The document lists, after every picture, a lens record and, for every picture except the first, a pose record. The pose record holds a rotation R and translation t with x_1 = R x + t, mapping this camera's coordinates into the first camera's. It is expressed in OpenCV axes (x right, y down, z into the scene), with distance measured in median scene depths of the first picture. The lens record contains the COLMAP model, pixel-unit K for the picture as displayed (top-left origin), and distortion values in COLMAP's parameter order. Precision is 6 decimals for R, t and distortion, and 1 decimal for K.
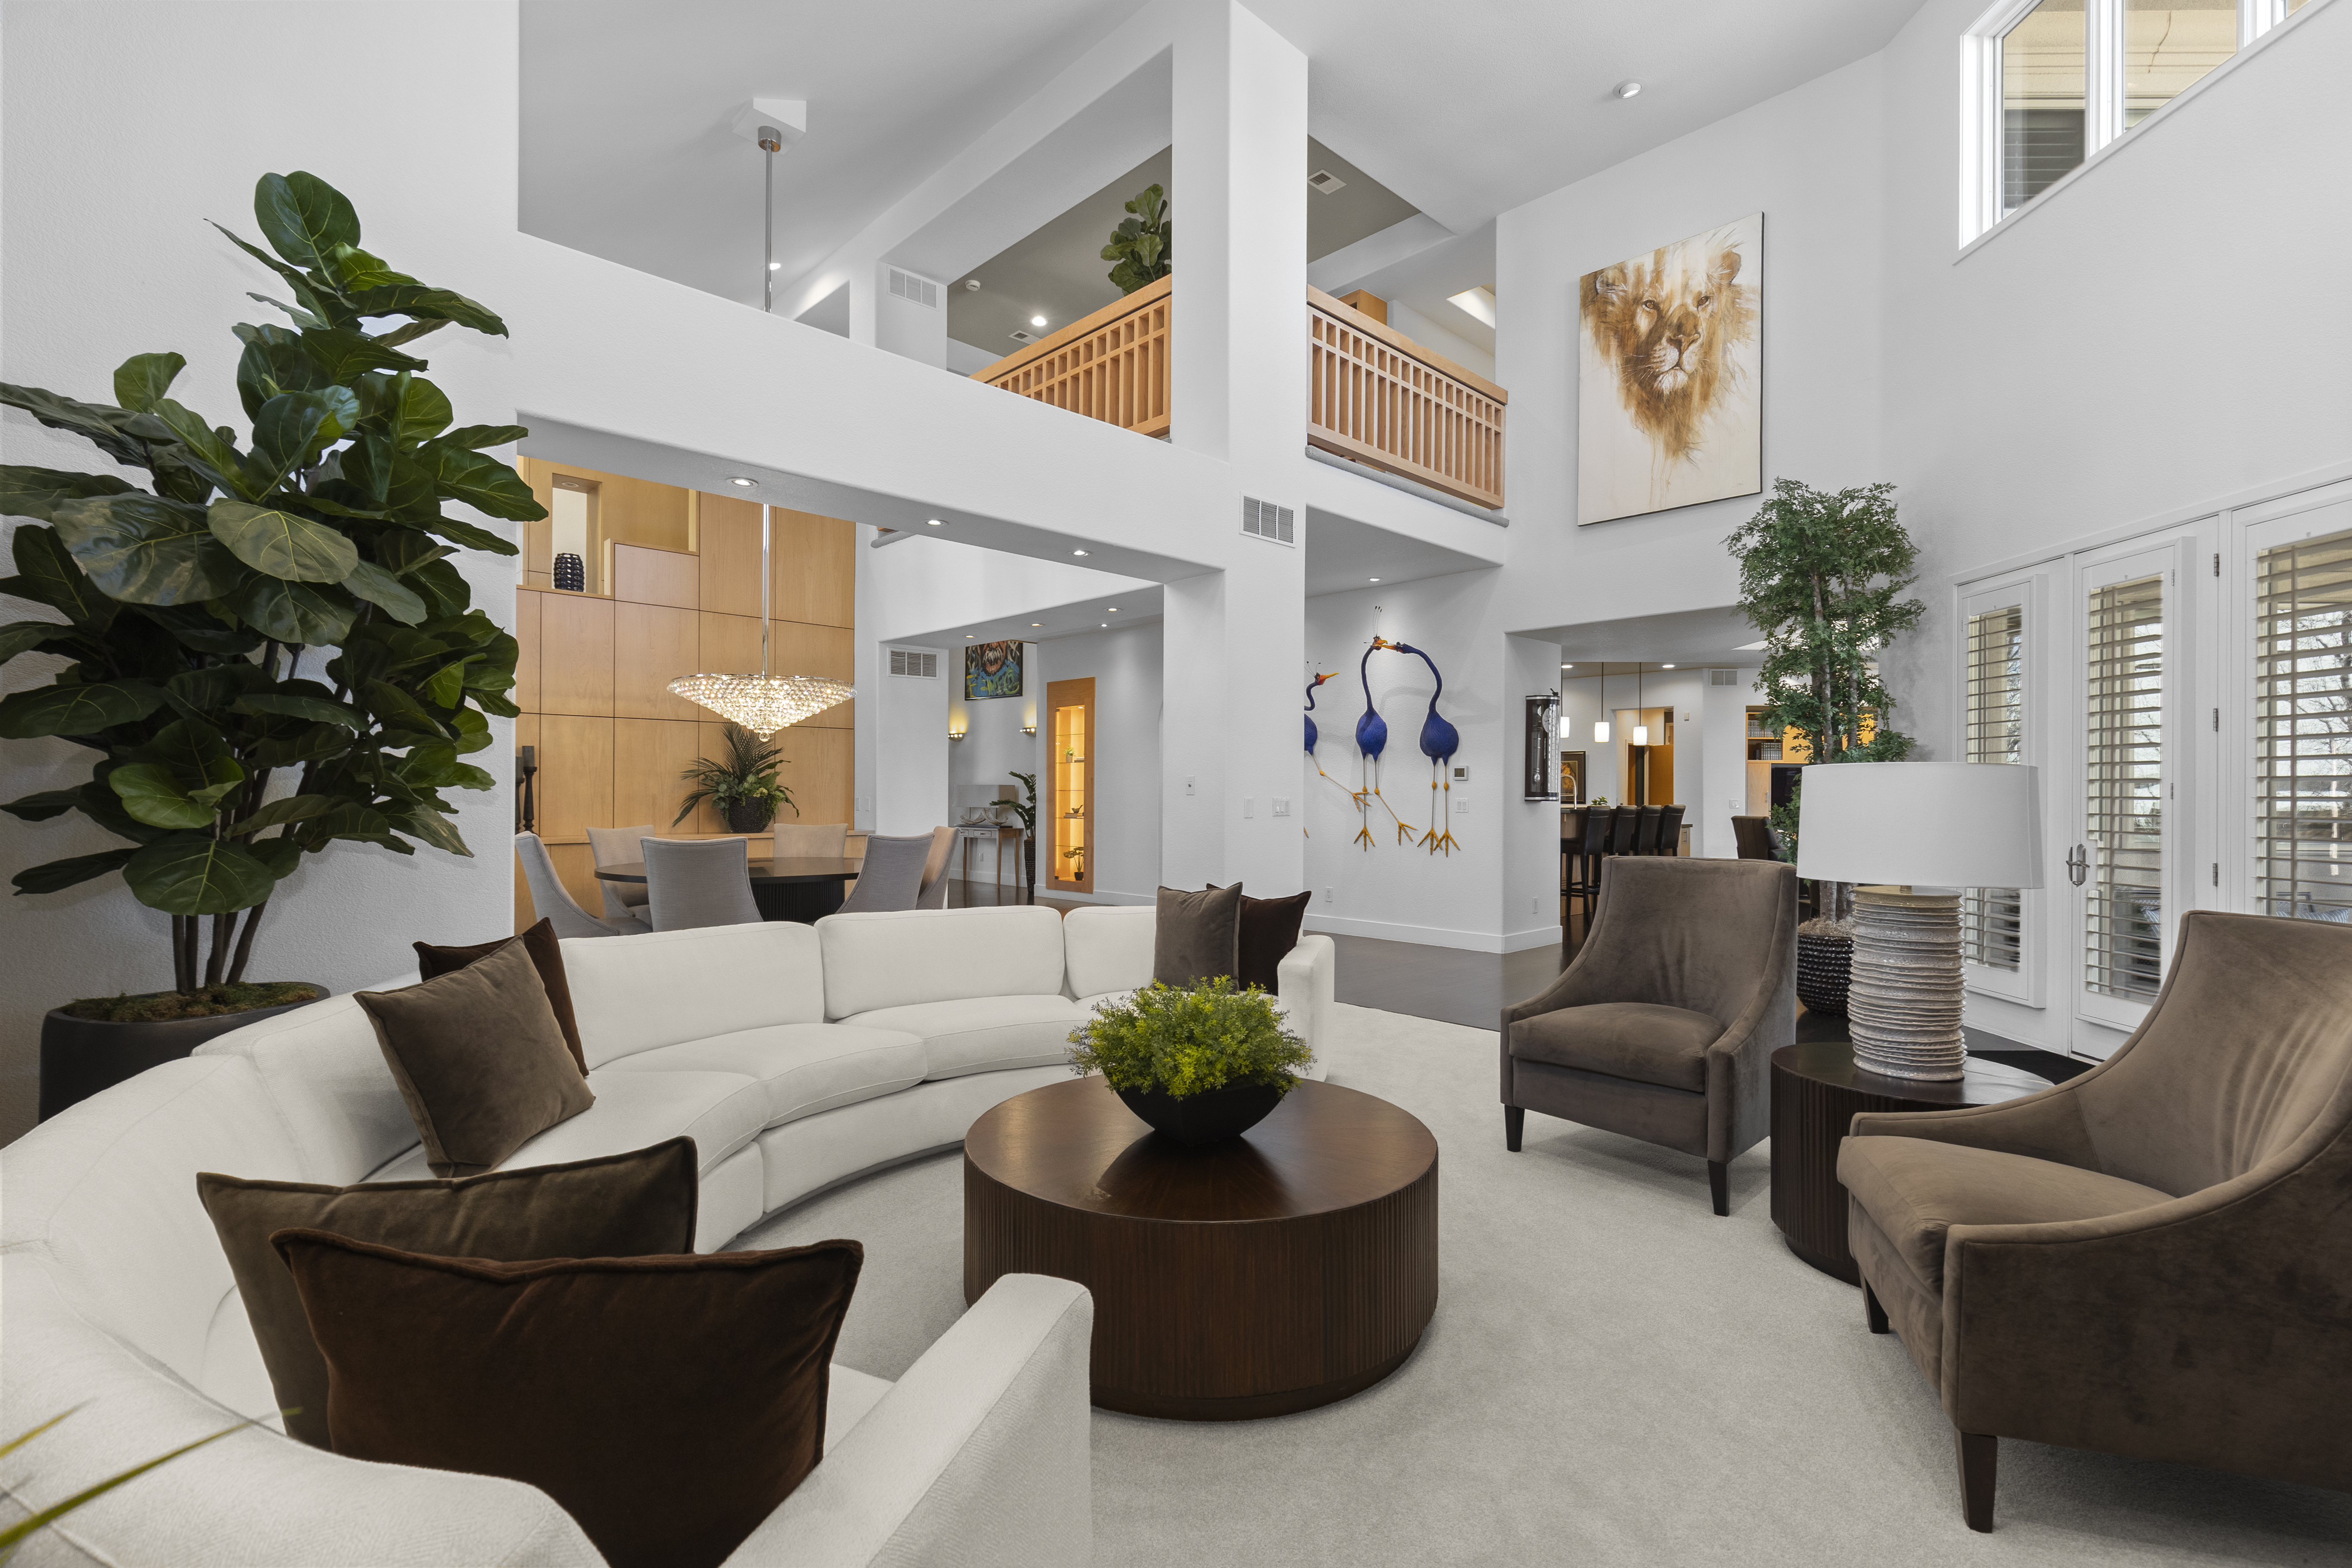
lens RADIAL K [[1054.3, 0, 1172.0], [0, 1054.3, 788.2], [0, 0, 1]] dist [-0.000130, -0.000531]
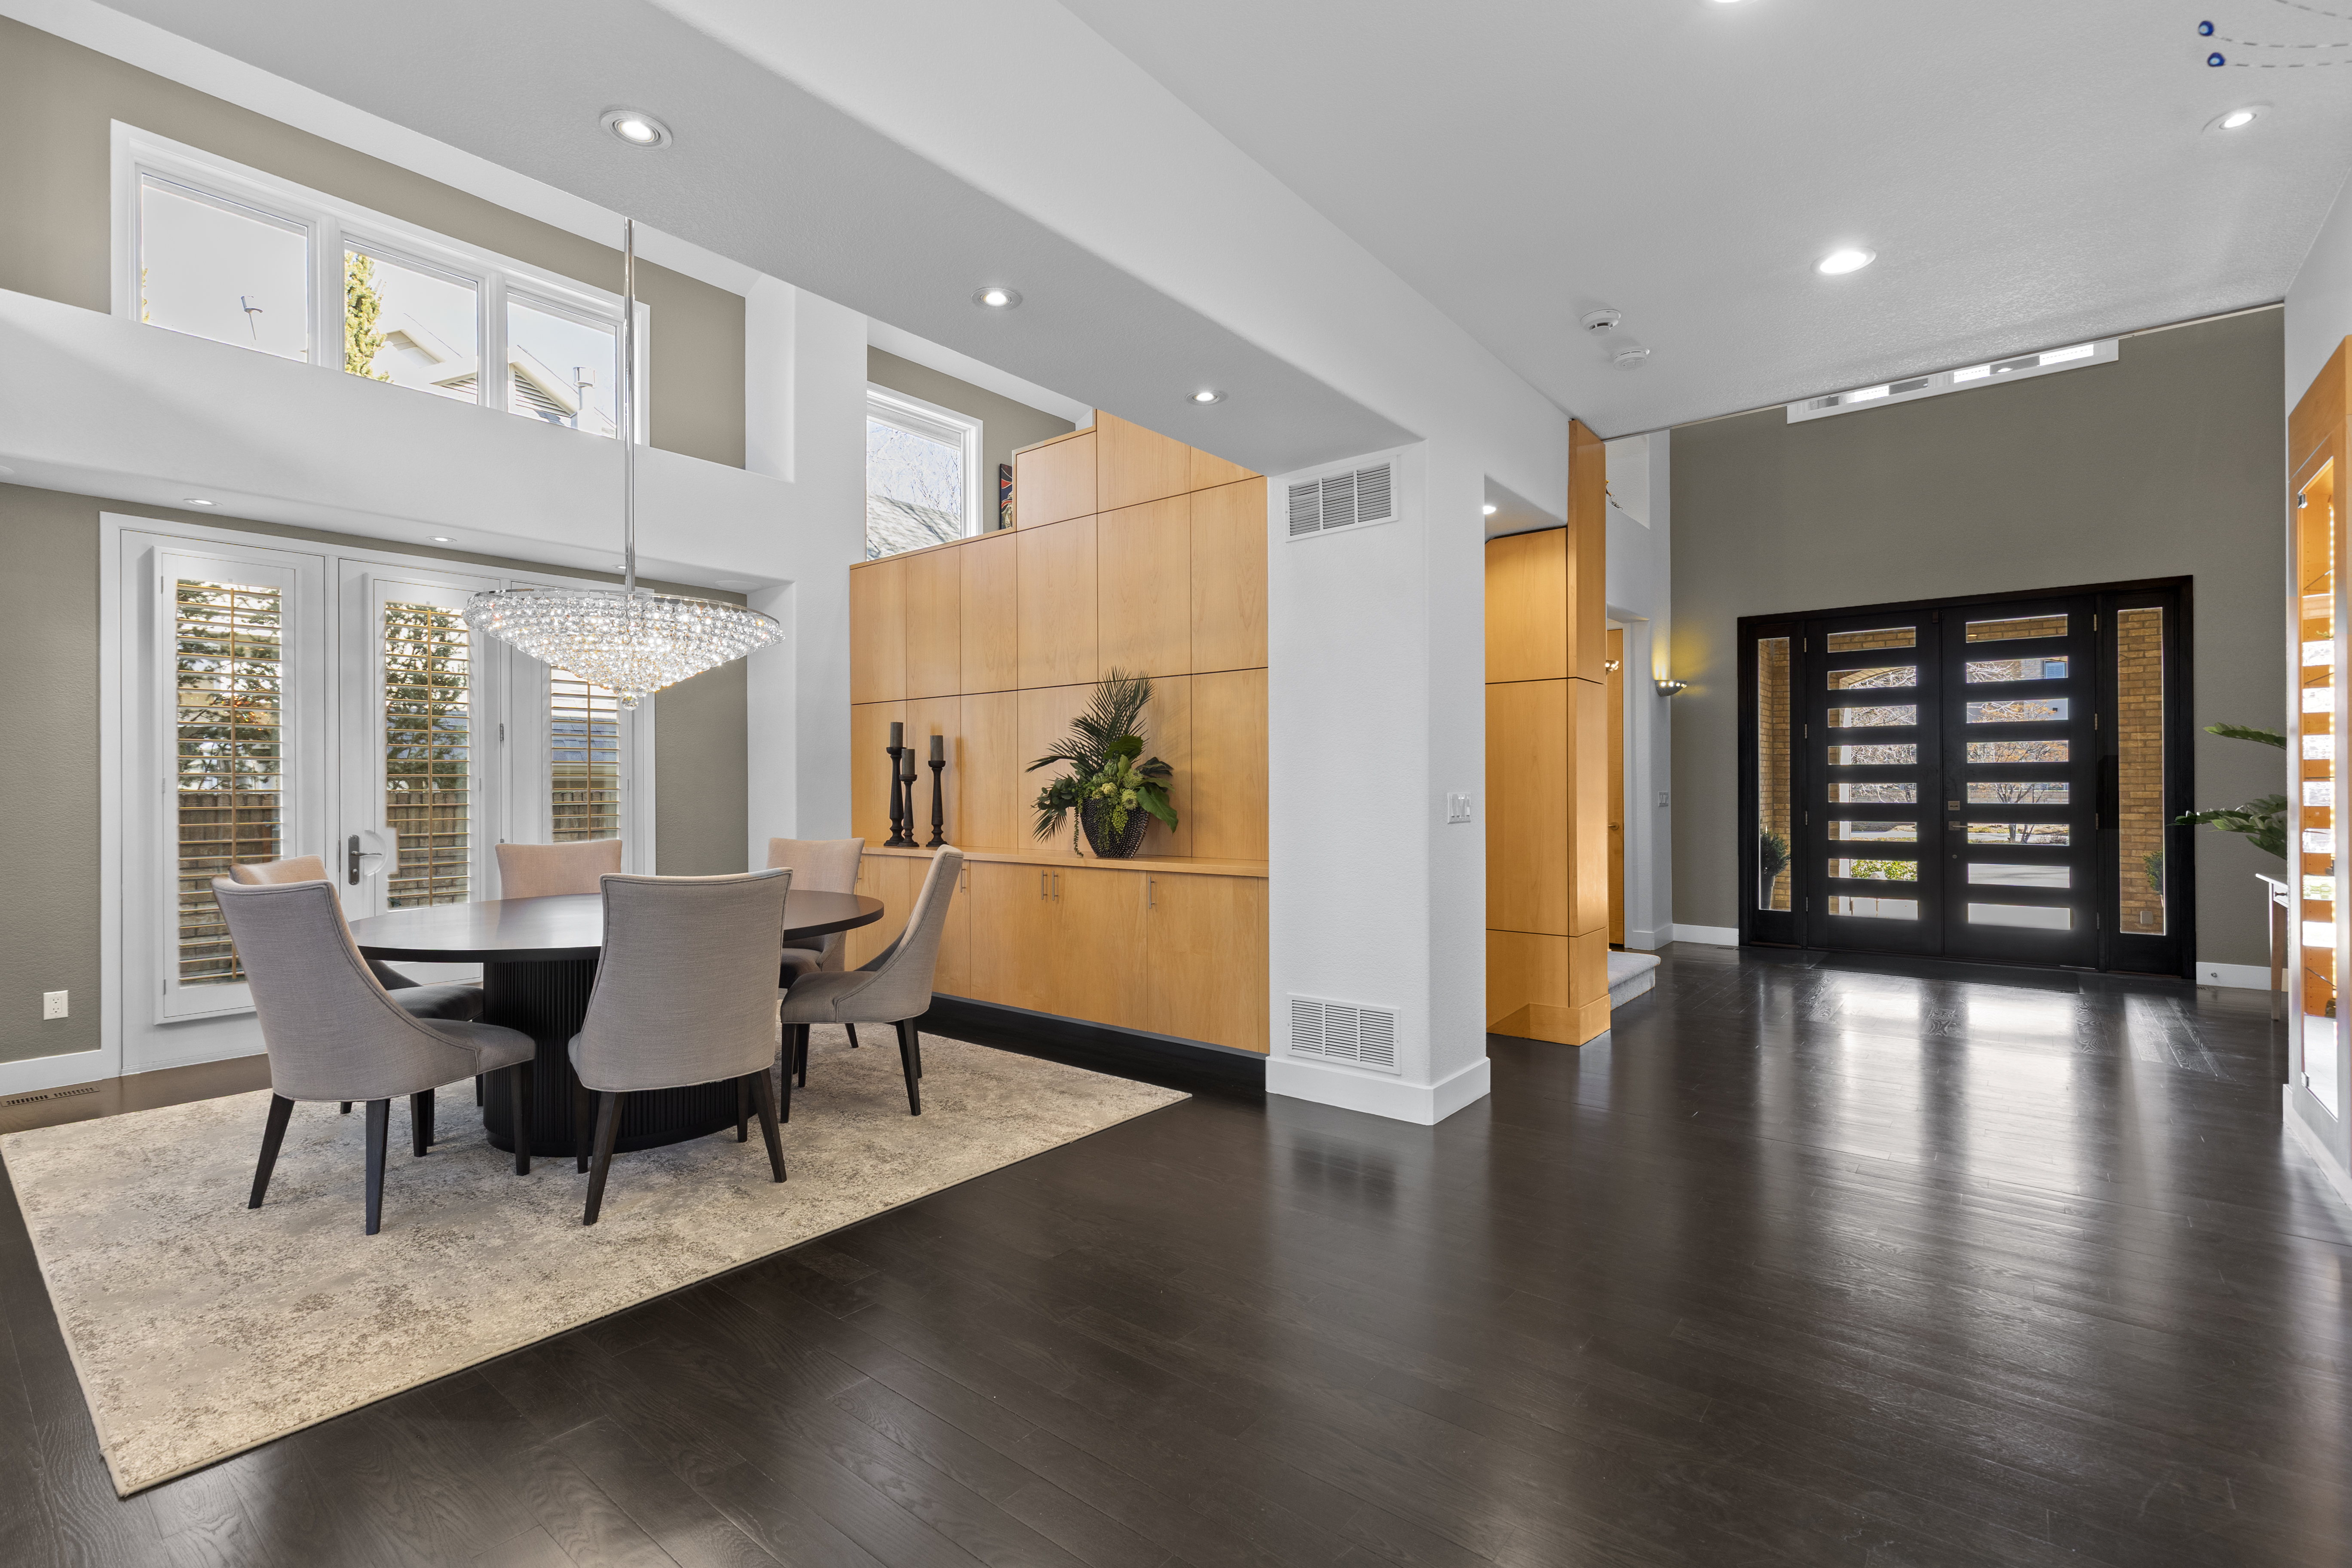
lens RADIAL K [[1050.0, 0, 1176.0], [0, 1050.0, 784.0], [0, 0, 1]] dist [0.004309, 0.000027]
pose [[0.121727, -0.010015, -0.992513, 0.188027], [0.007576, 0.999929, -0.009161, 0.005010], [0.992535, -0.006404, 0.121794, 0.892794]]
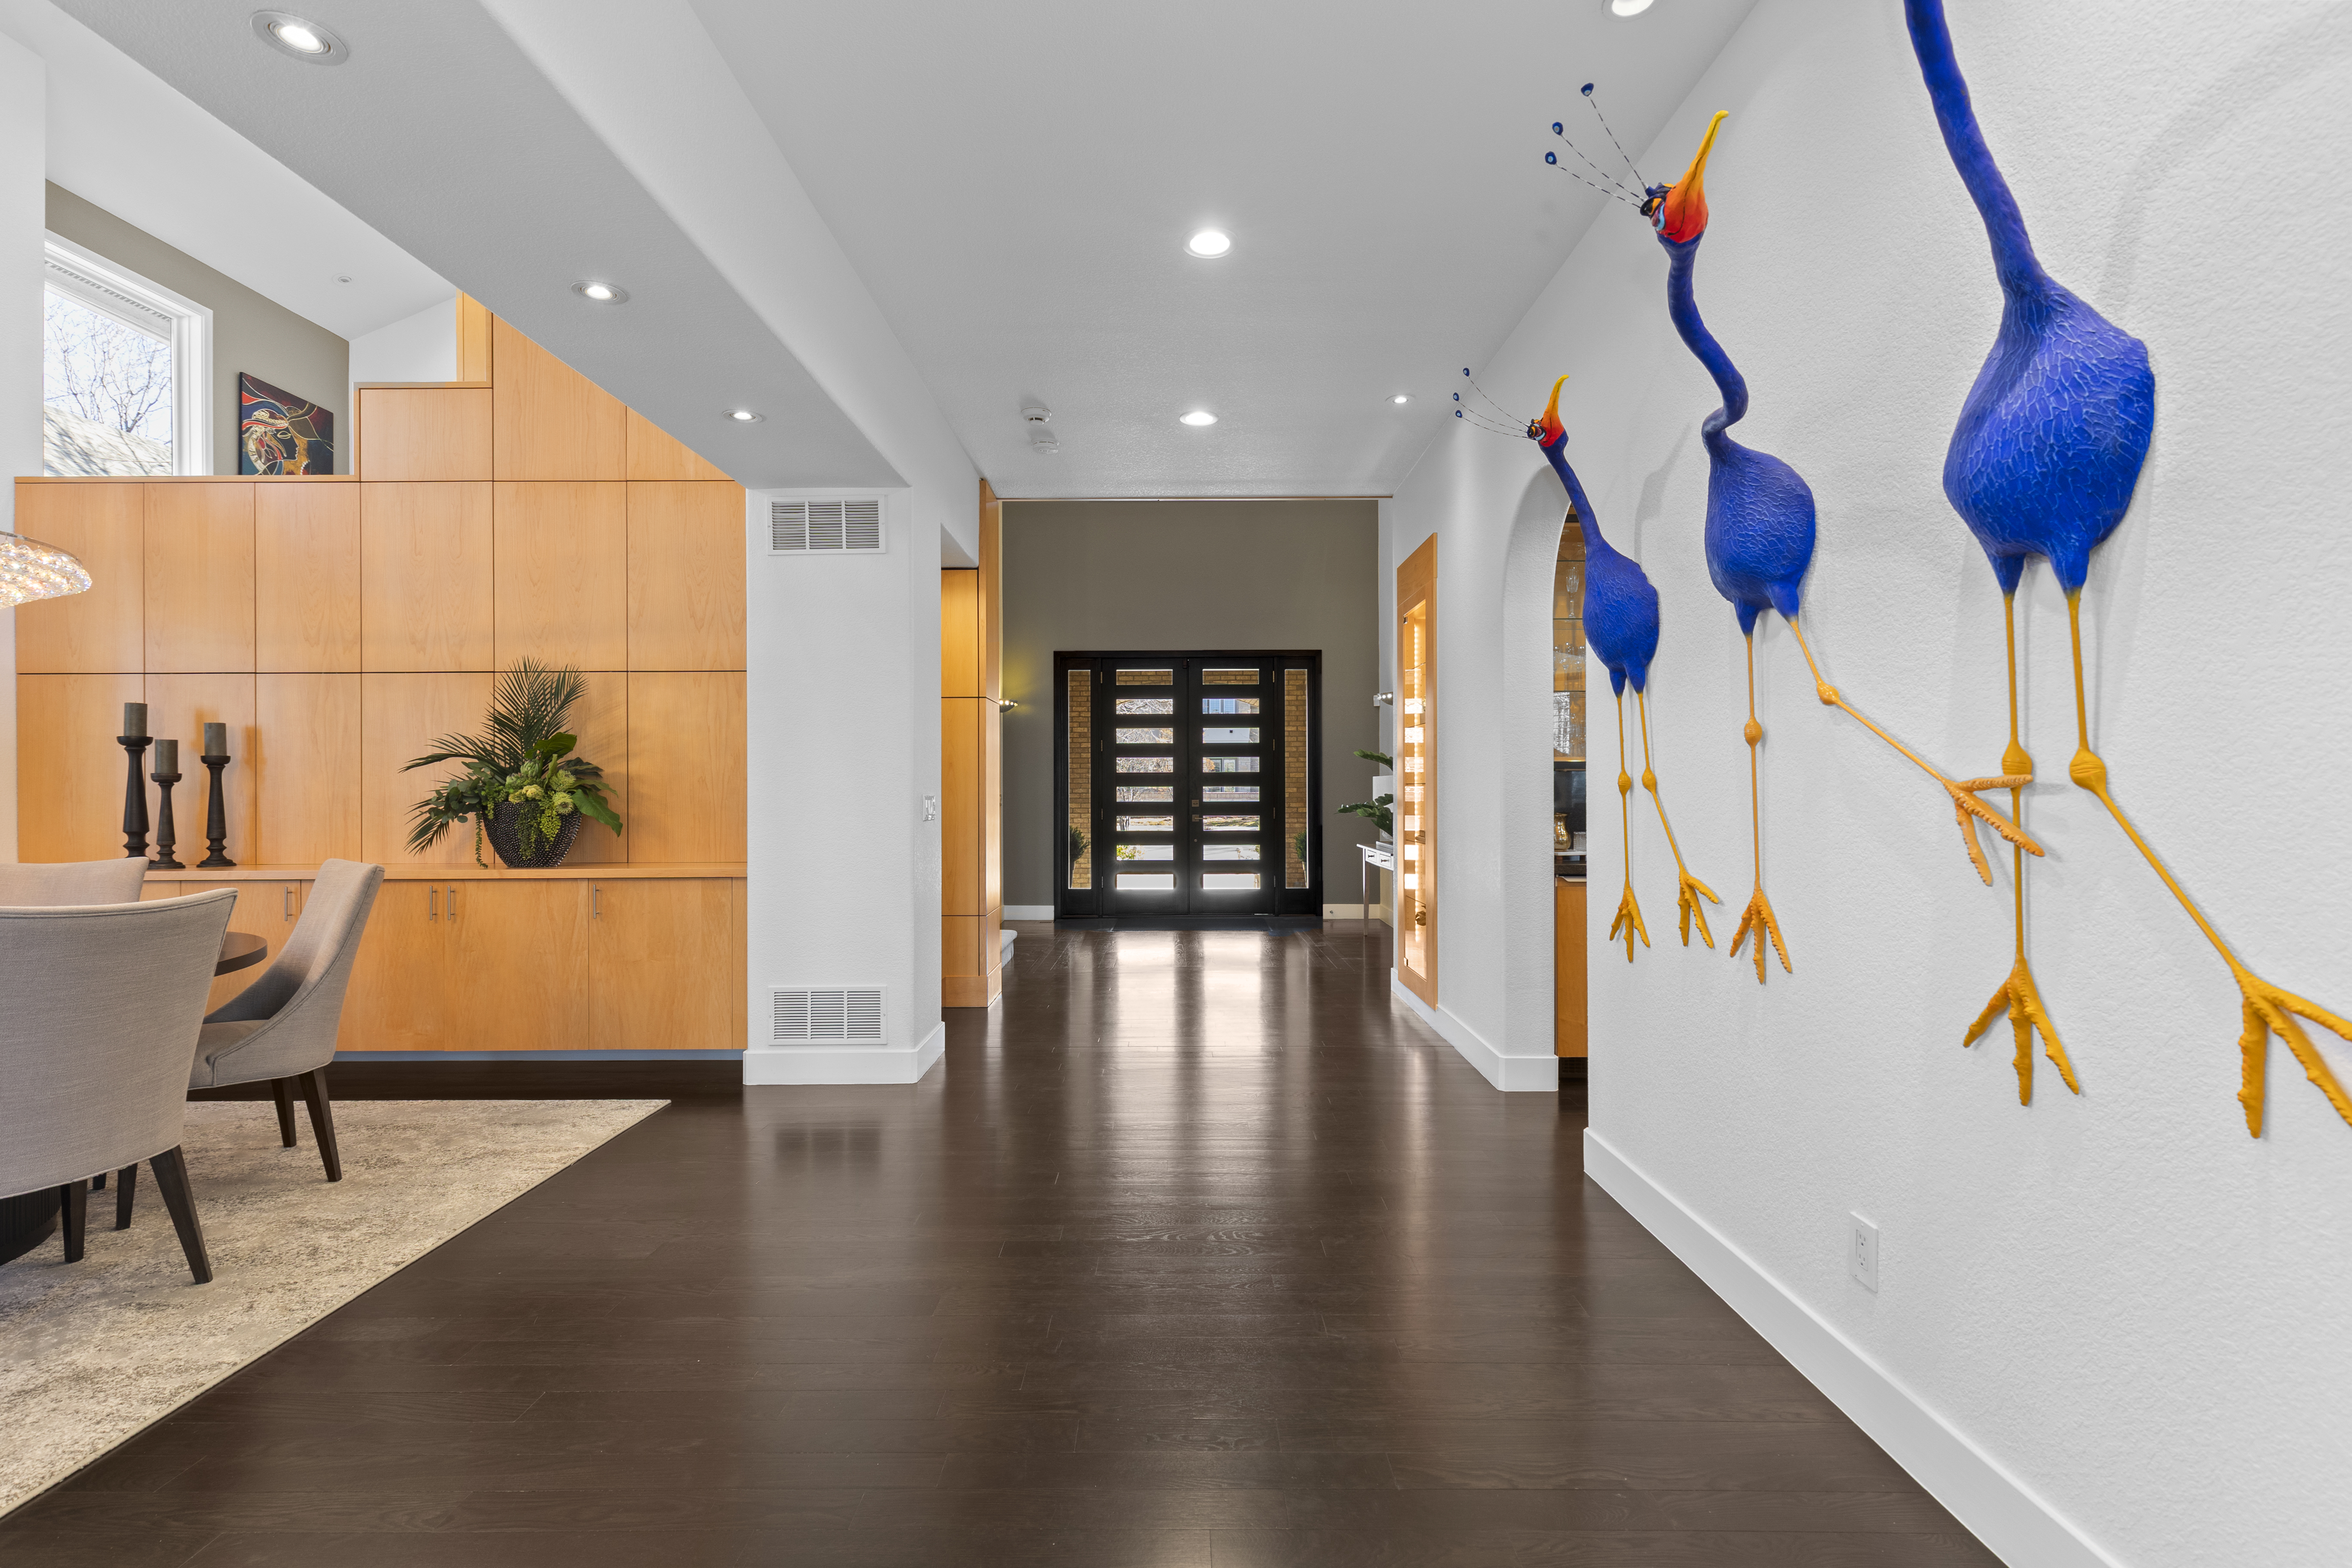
lens RADIAL K [[1054.3, 0, 1172.0], [0, 1054.3, 788.2], [0, 0, 1]] dist [-0.000130, -0.000531]
pose [[0.719104, -0.008782, -0.694847, 0.205755], [0.010369, 0.999944, -0.001907, 0.004801], [0.694825, -0.005834, 0.719155, 0.776521]]
